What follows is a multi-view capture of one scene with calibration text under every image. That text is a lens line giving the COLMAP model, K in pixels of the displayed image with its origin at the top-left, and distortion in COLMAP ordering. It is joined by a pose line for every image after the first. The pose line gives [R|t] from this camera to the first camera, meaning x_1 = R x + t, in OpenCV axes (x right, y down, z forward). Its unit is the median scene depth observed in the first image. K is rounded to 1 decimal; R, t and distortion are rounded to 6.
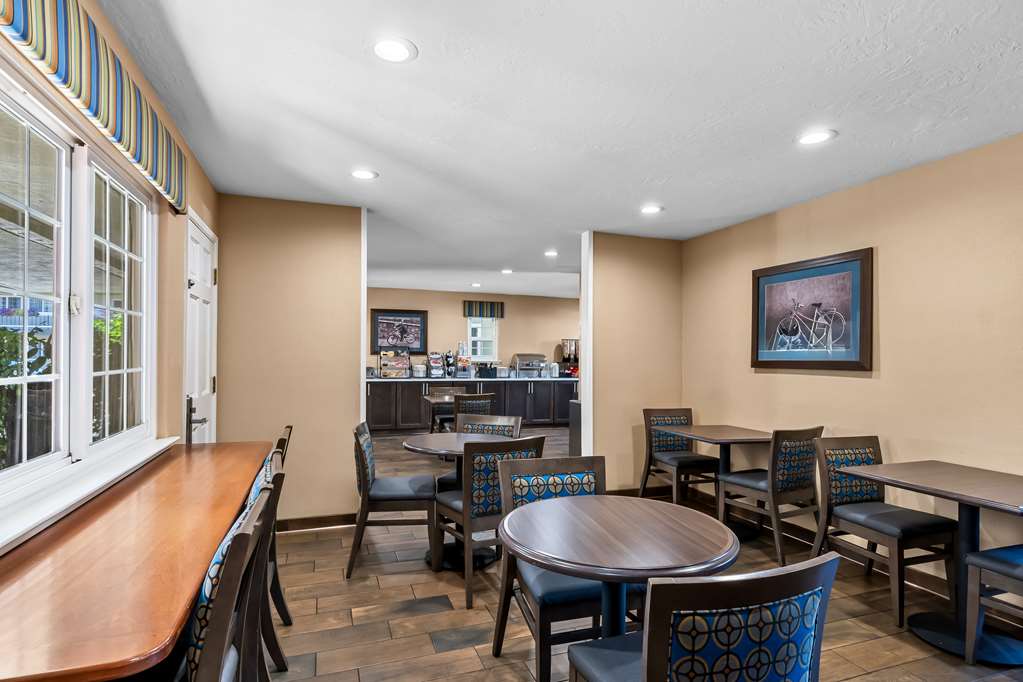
lens RADIAL K [[523.7, 0, 506.8], [0, 523.7, 350.0], [0, 0, 1]] dist [0.005975, 0.001335]
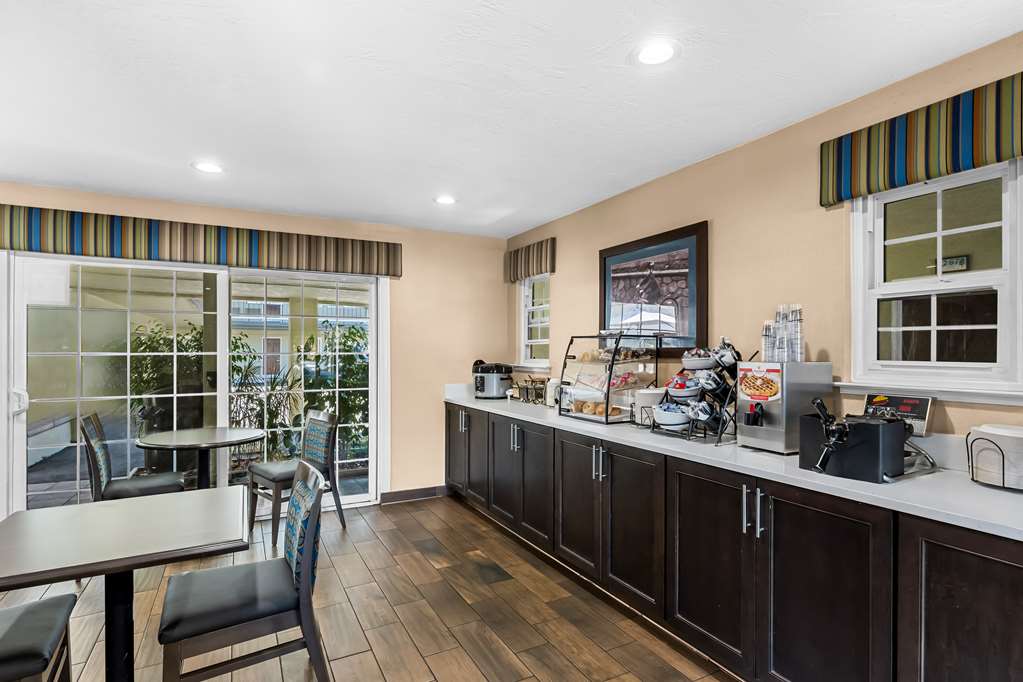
lens RADIAL K [[523.7, 0, 507.9], [0, 523.7, 347.3], [0, 0, 1]] dist [0.005975, 0.001335]
pose [[0.137337, -0.015035, -0.990410, 0.153058], [0.008273, 0.999867, -0.014032, 0.006177], [0.990490, -0.006266, 0.137443, 0.852374]]
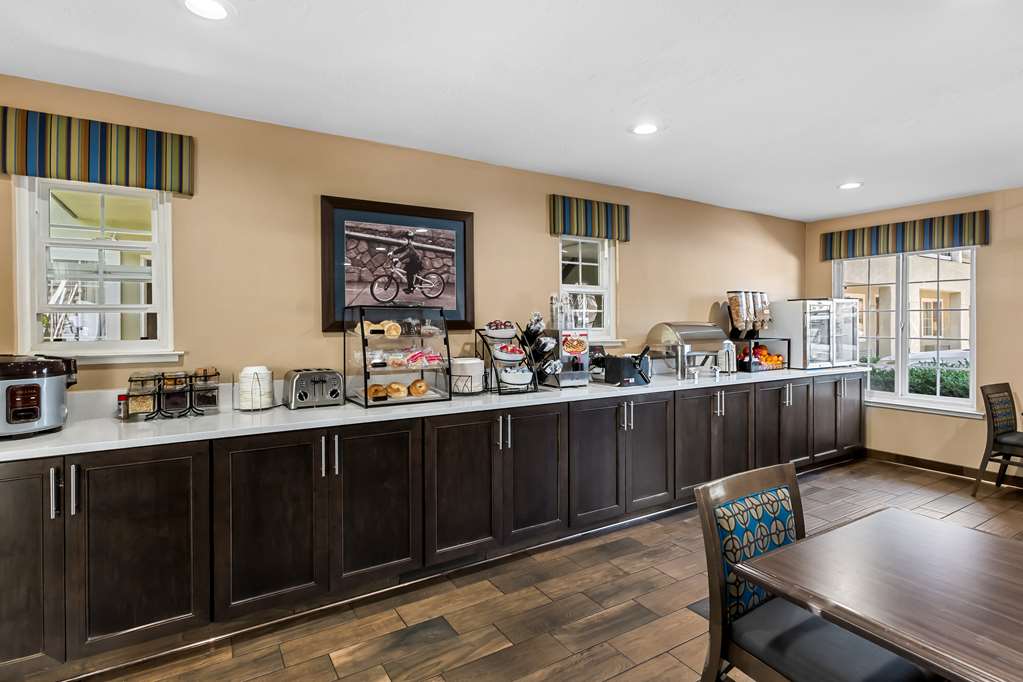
lens RADIAL K [[523.7, 0, 523.6], [0, 523.7, 320.8], [0, 0, 1]] dist [0.005975, 0.001335]
pose [[0.975302, -0.011345, 0.220585, -0.204954], [0.009477, 0.999910, 0.009523, -0.000180], [-0.220674, -0.007197, 0.975321, 0.633510]]
